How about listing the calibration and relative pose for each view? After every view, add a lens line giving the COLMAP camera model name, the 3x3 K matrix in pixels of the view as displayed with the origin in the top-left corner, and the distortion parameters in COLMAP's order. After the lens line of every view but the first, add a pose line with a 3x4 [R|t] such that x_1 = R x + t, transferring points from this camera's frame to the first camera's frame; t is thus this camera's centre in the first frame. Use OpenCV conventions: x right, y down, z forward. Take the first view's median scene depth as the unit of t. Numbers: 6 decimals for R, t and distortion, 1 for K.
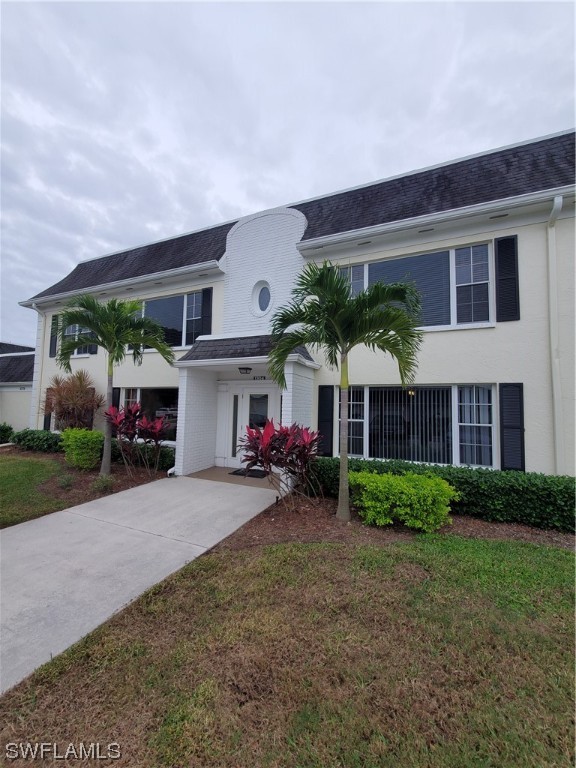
lens RADIAL K [[308.1, 0, 284.9], [0, 308.1, 386.1], [0, 0, 1]] dist [0.002289, 0.000214]
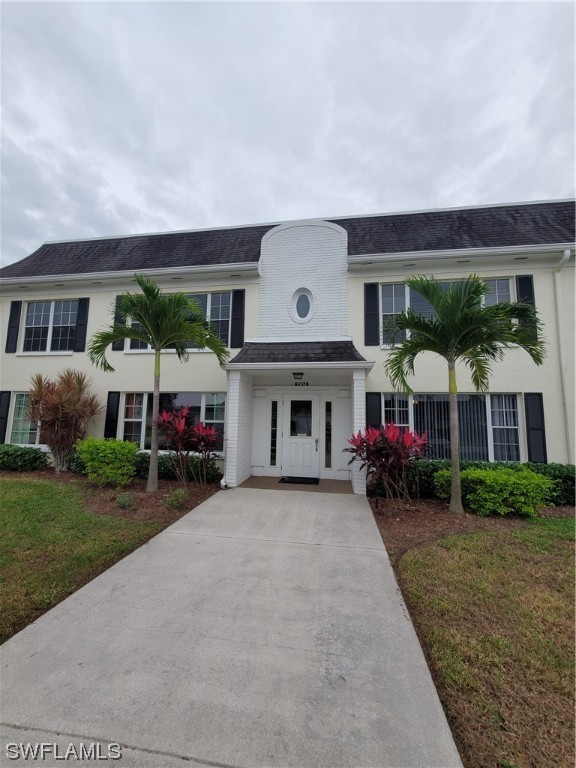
lens RADIAL K [[308.1, 0, 284.9], [0, 308.1, 386.1], [0, 0, 1]] dist [0.002289, 0.000214]
pose [[0.964265, 0.024872, 0.263769, -0.477052], [-0.015143, 0.999130, -0.038854, 0.023625], [-0.264506, 0.033471, 0.963803, 0.063313]]
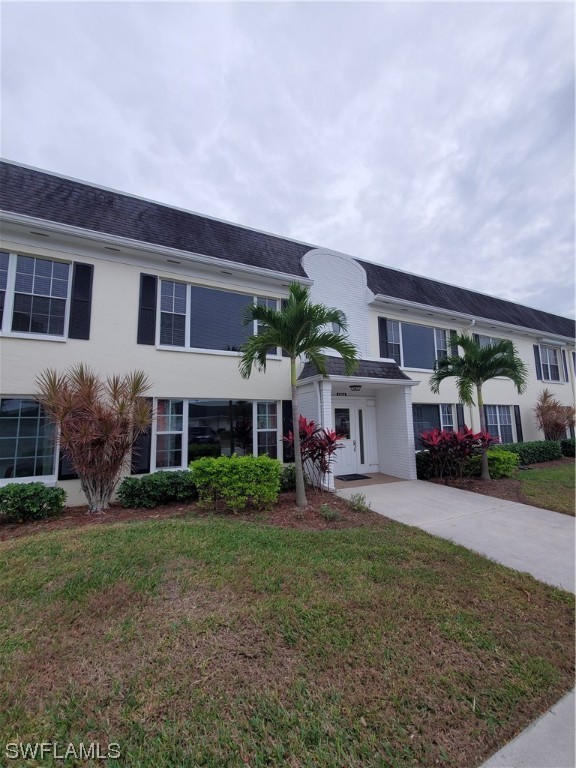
lens RADIAL K [[308.1, 0, 284.9], [0, 308.1, 386.1], [0, 0, 1]] dist [0.002289, 0.000214]
pose [[0.633174, 0.061514, 0.771561, -1.328963], [-0.024149, 0.997922, -0.059744, 0.020603], [-0.773633, 0.019196, 0.633343, 0.519213]]
